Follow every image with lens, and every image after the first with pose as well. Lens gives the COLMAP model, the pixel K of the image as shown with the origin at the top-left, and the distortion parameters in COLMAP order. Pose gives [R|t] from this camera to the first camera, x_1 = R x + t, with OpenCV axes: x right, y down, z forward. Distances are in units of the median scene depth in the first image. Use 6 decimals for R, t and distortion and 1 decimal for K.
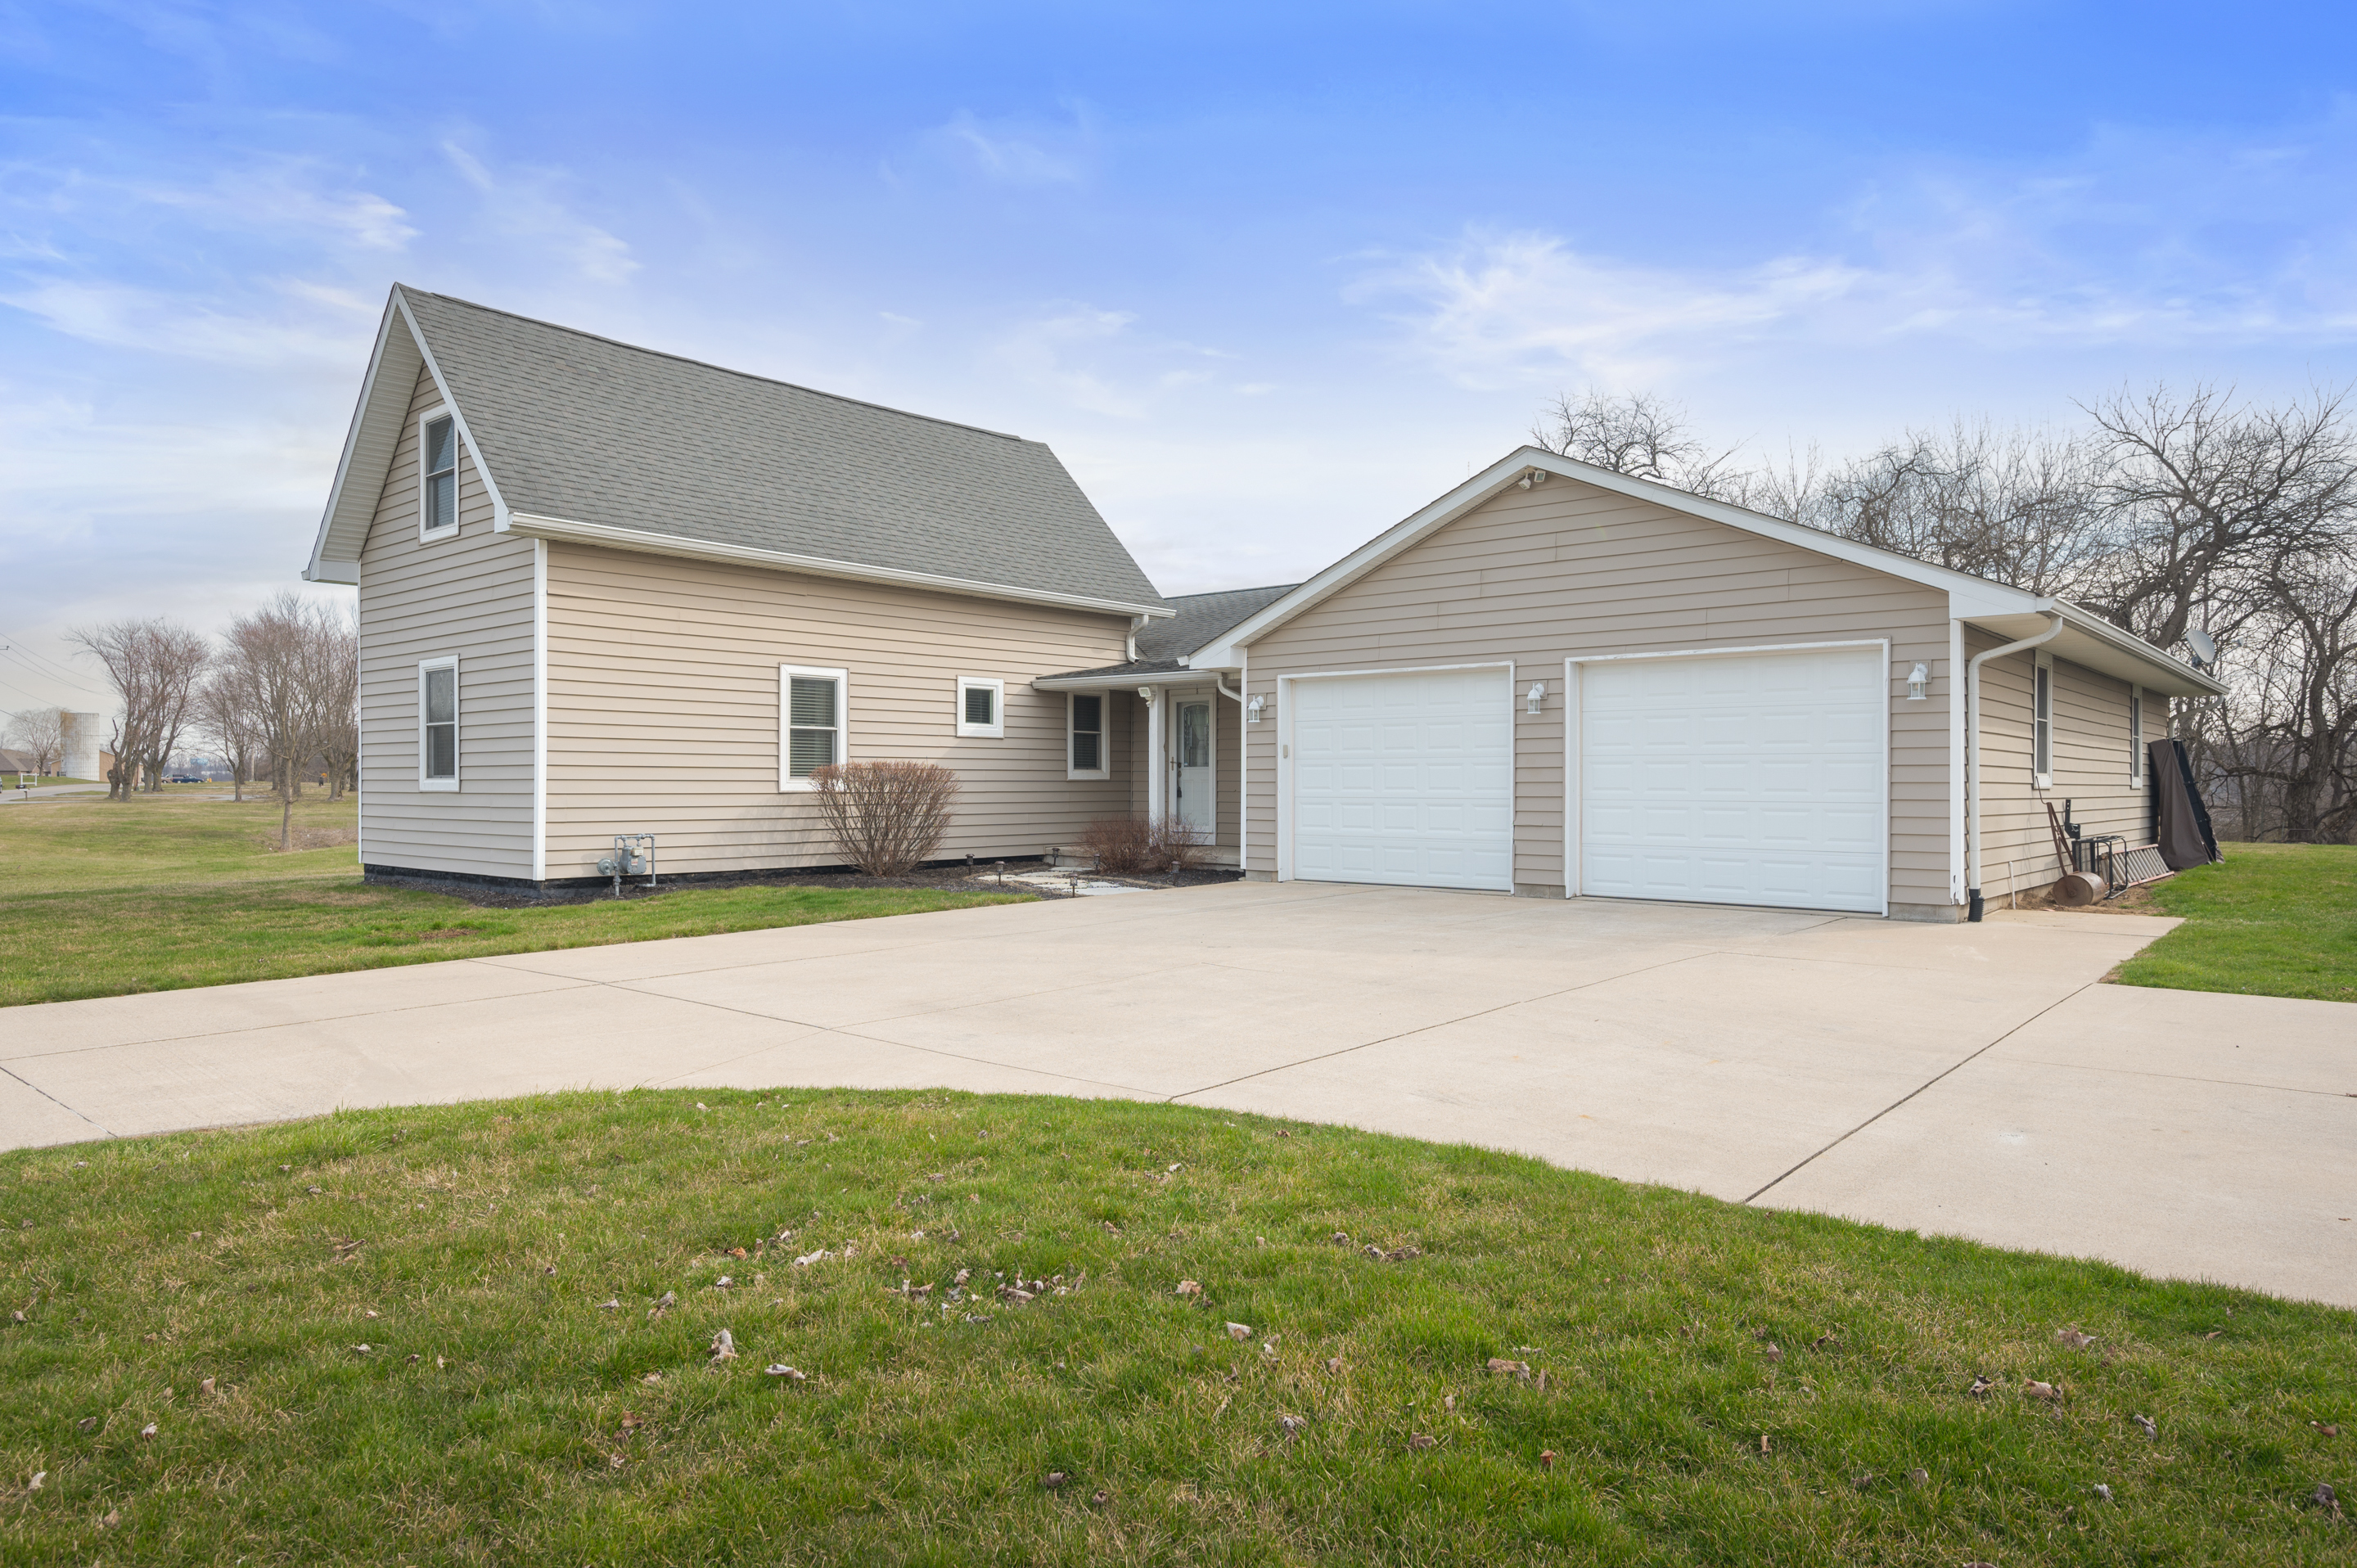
lens RADIAL K [[1451.7, 0, 1182.9], [0, 1451.7, 787.7], [0, 0, 1]] dist [0.004602, 0.000997]
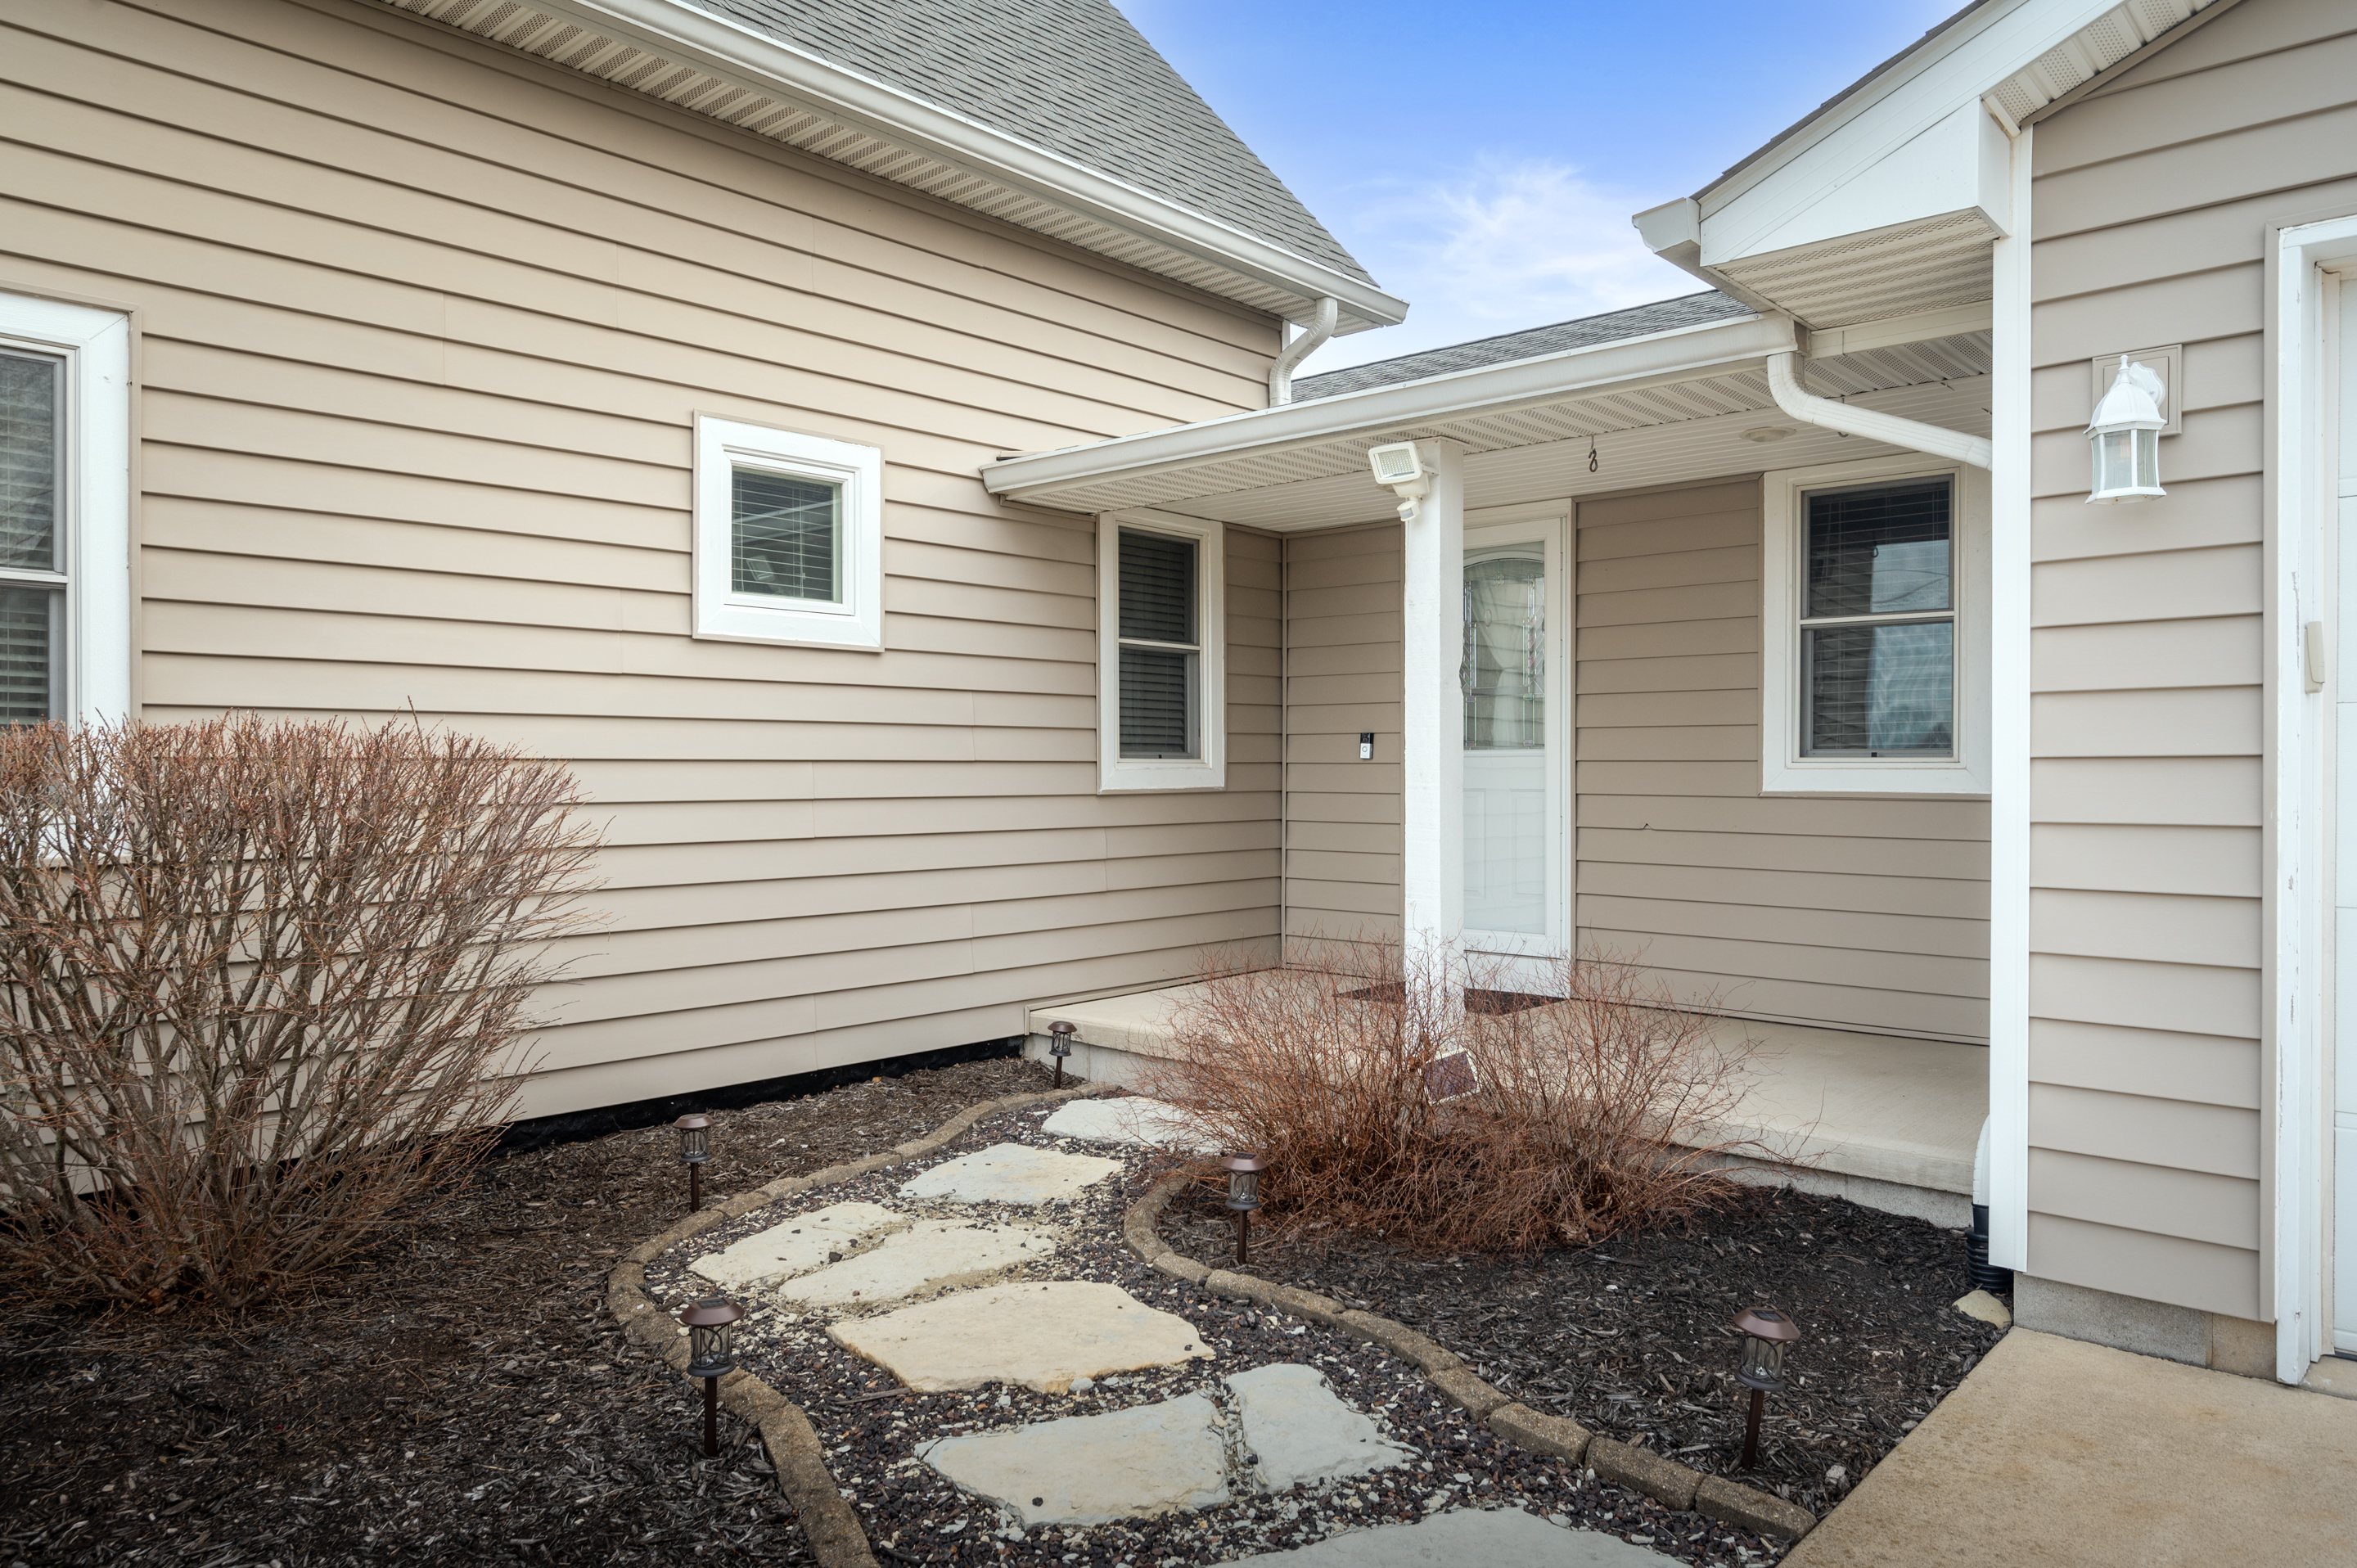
lens RADIAL K [[1519.2, 0, 1175.1], [0, 1519.2, 780.1], [0, 0, 1]] dist [-0.000925, 0.000057]
pose [[0.999615, -0.002987, -0.027585, -0.052567], [0.003048, 0.999993, 0.002197, -0.008365], [0.027579, -0.002280, 0.999617, 0.649704]]
